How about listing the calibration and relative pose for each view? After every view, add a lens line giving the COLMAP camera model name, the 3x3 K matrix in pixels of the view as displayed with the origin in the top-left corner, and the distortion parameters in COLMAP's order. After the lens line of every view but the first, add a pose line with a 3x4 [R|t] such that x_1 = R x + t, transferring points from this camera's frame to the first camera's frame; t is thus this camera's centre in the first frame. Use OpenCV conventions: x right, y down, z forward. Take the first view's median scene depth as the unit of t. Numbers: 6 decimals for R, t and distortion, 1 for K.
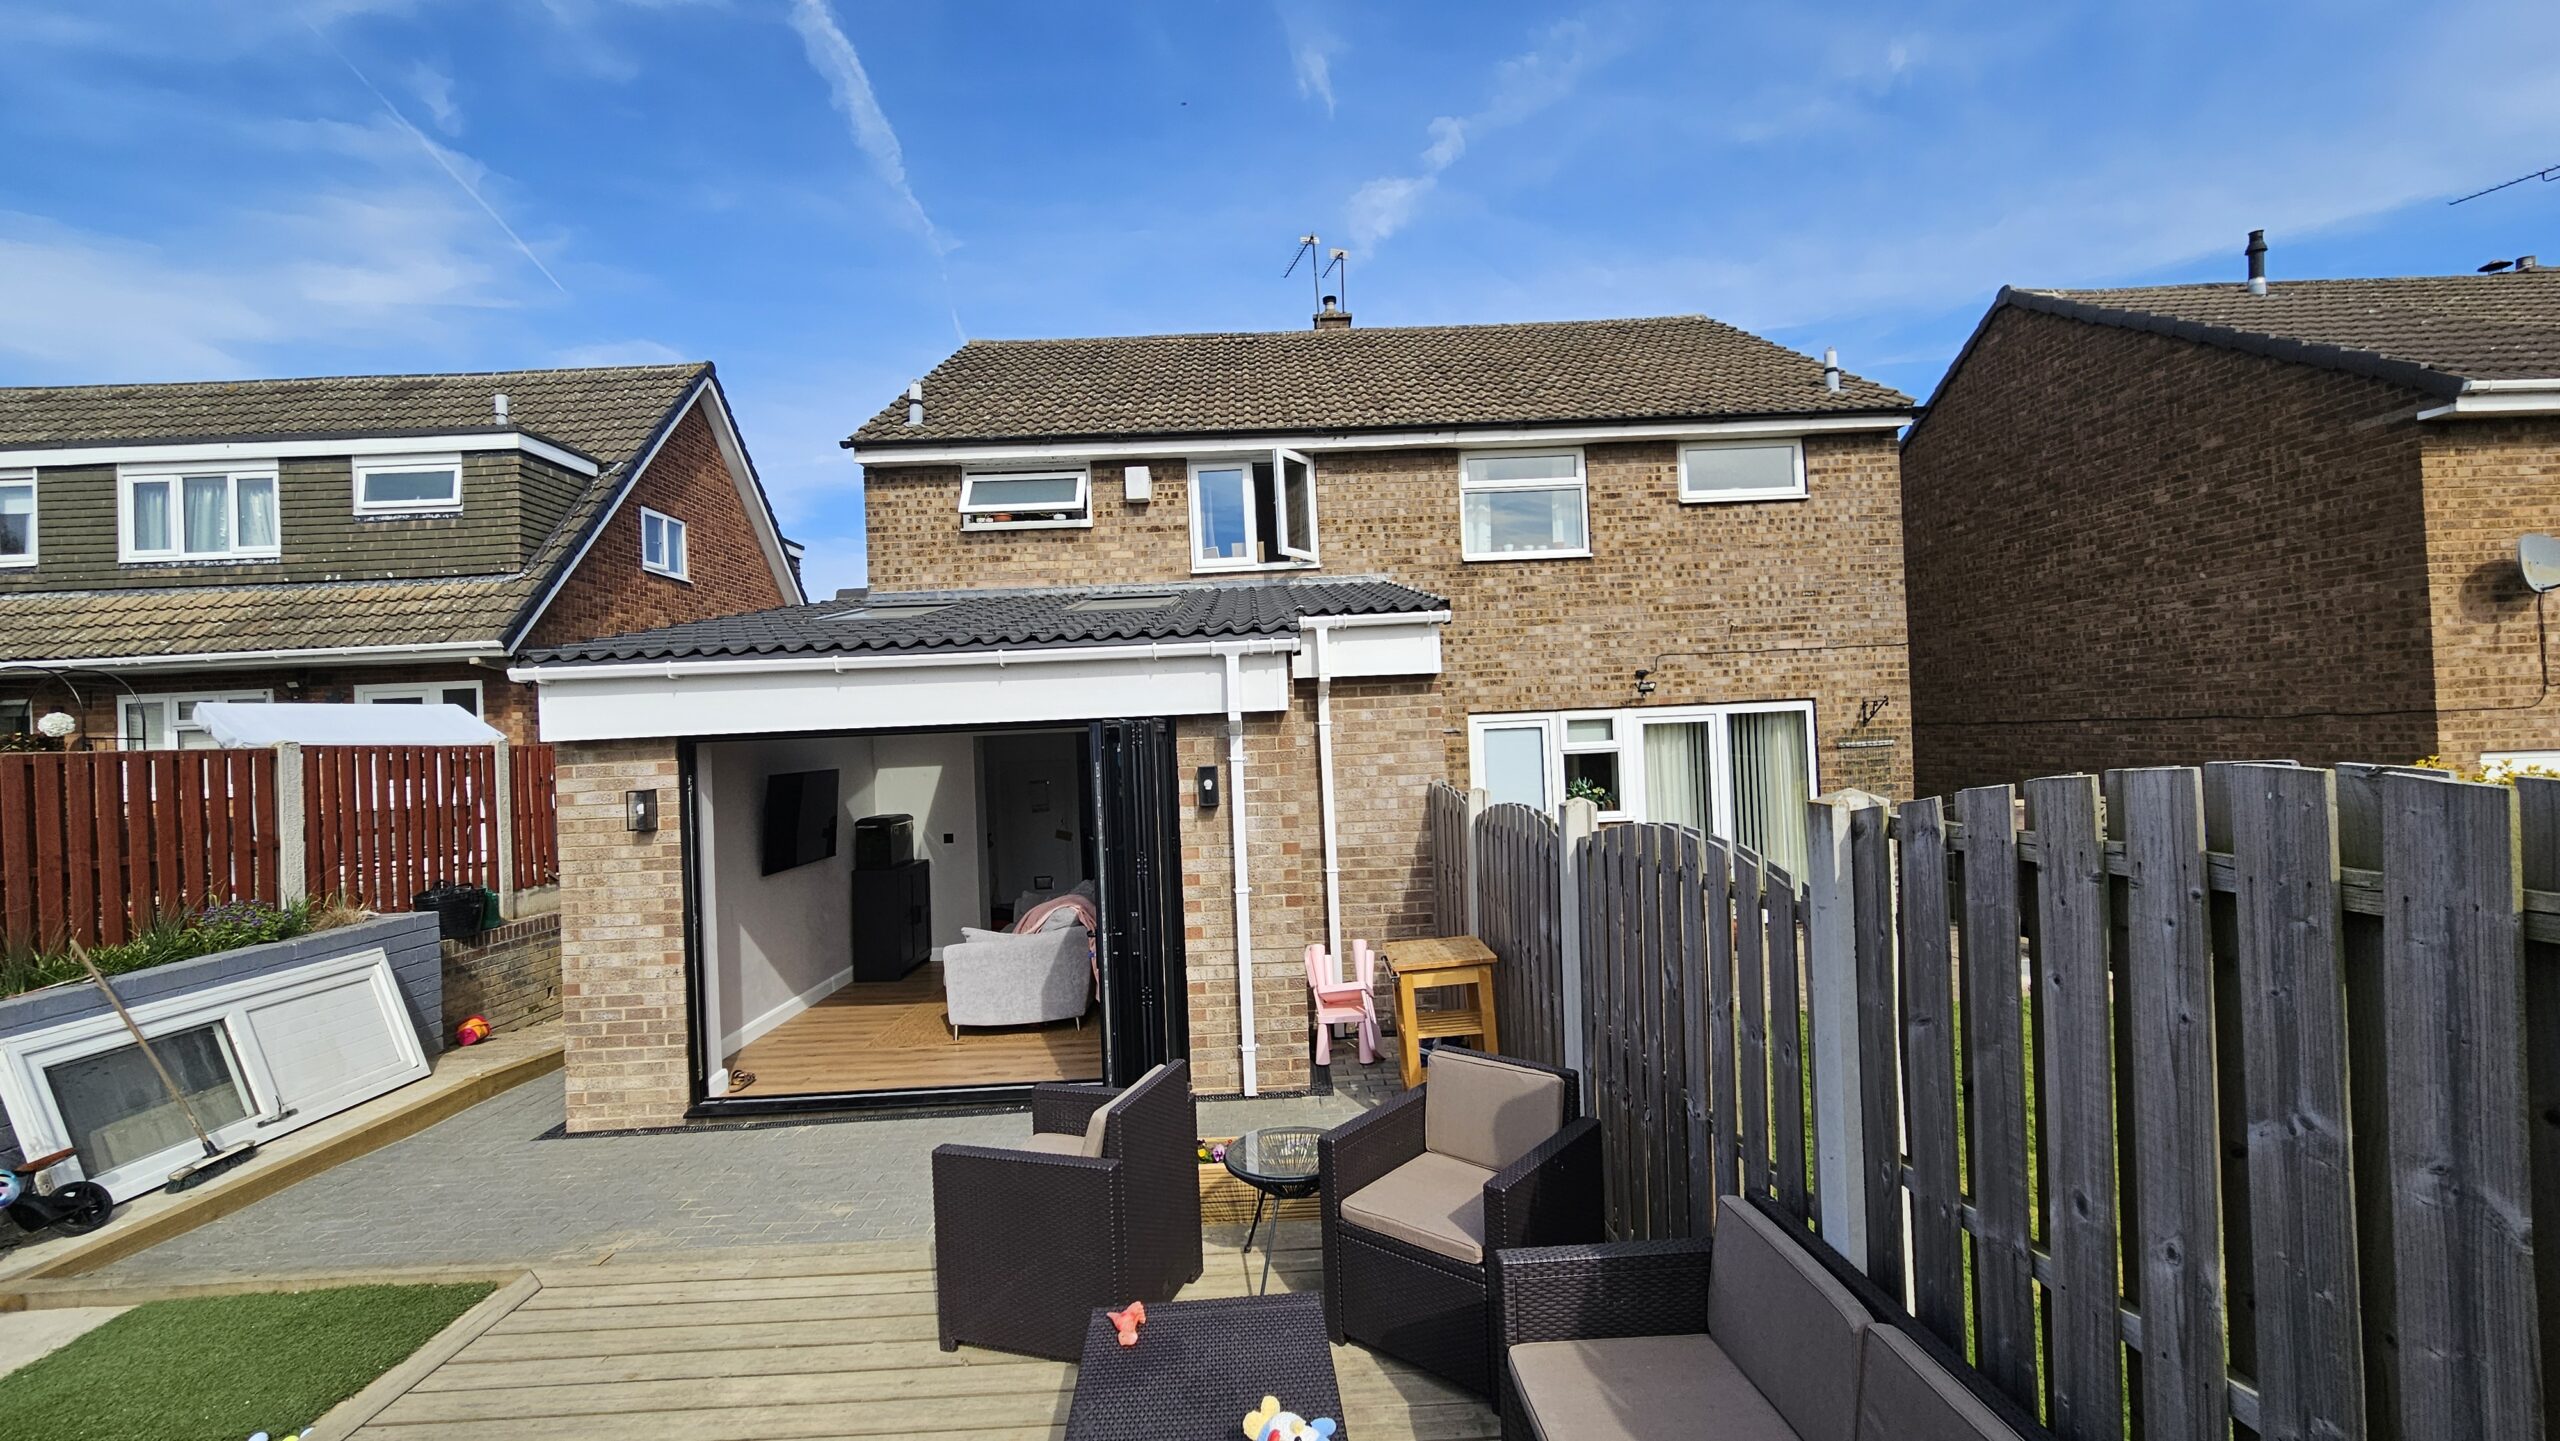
lens RADIAL K [[1068.9, 0, 1278.2], [0, 1068.9, 728.7], [0, 0, 1]] dist [0.002310, -0.000467]
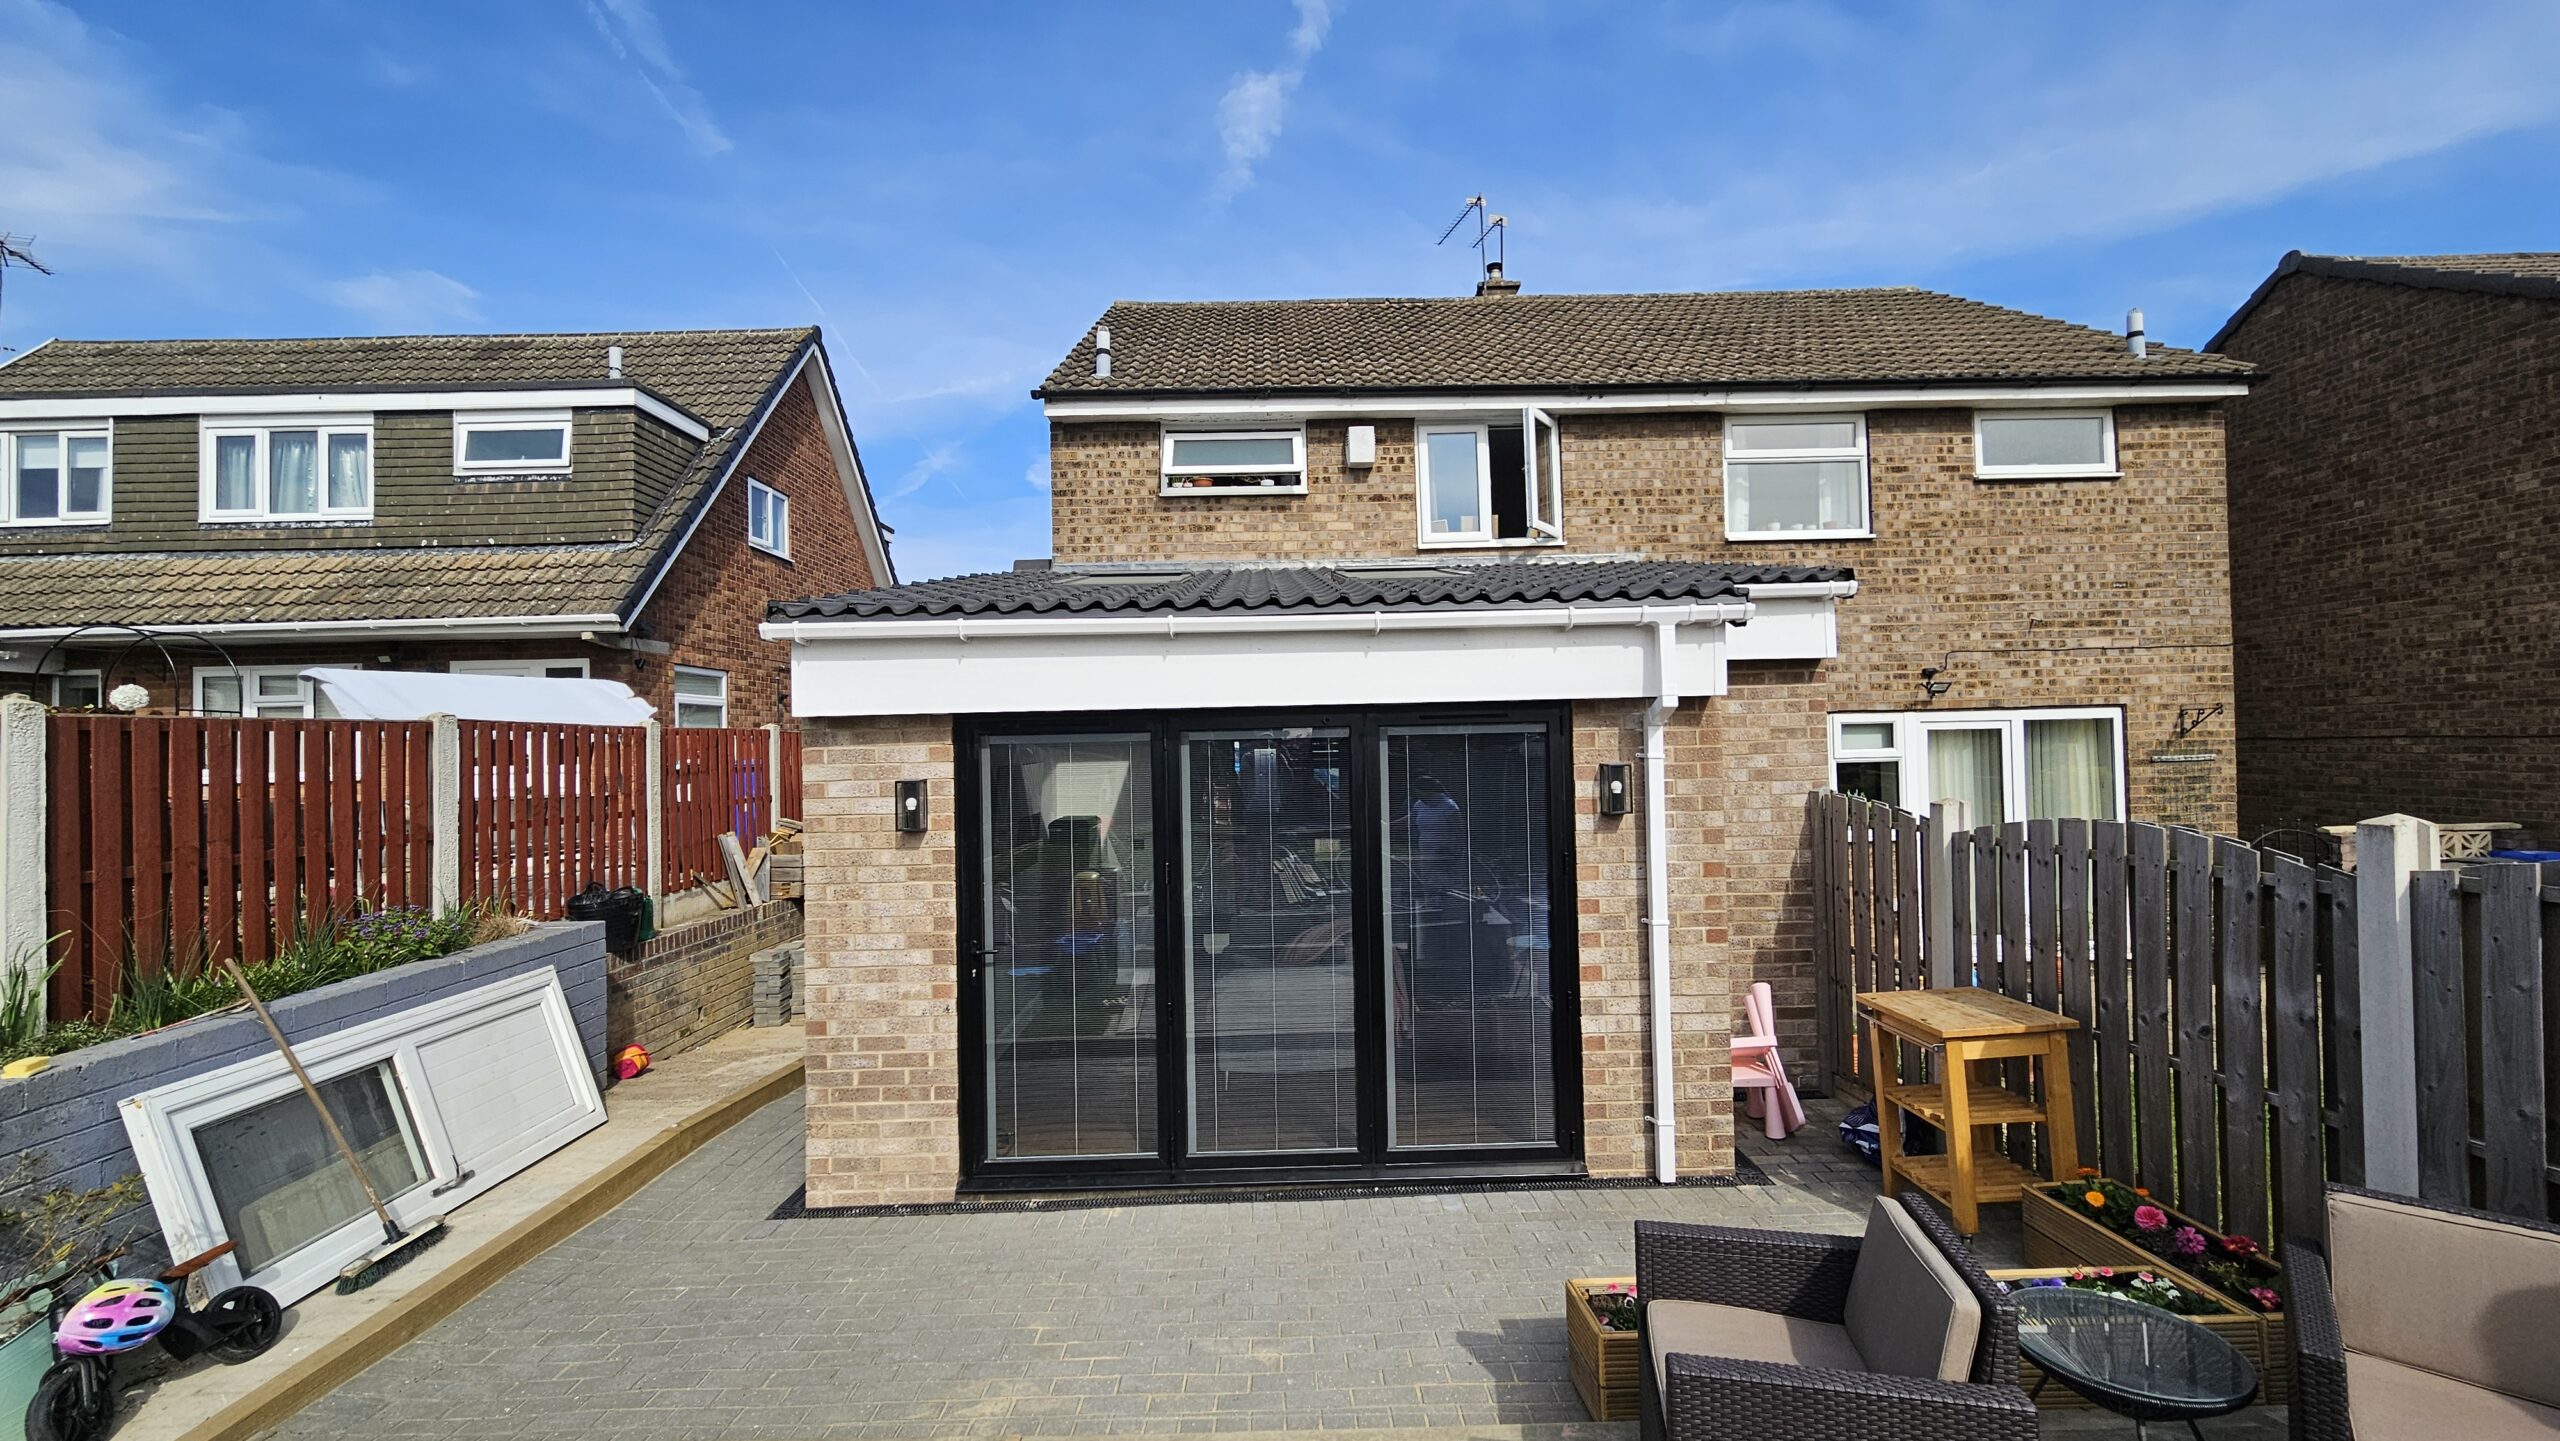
lens RADIAL K [[1068.9, 0, 1277.1], [0, 1068.9, 726.0], [0, 0, 1]] dist [0.002310, -0.000467]
pose [[0.999756, 0.019825, -0.009723, -0.184113], [-0.019922, 0.999752, -0.009966, 0.011540], [0.009523, 0.010157, 0.999903, 0.118963]]
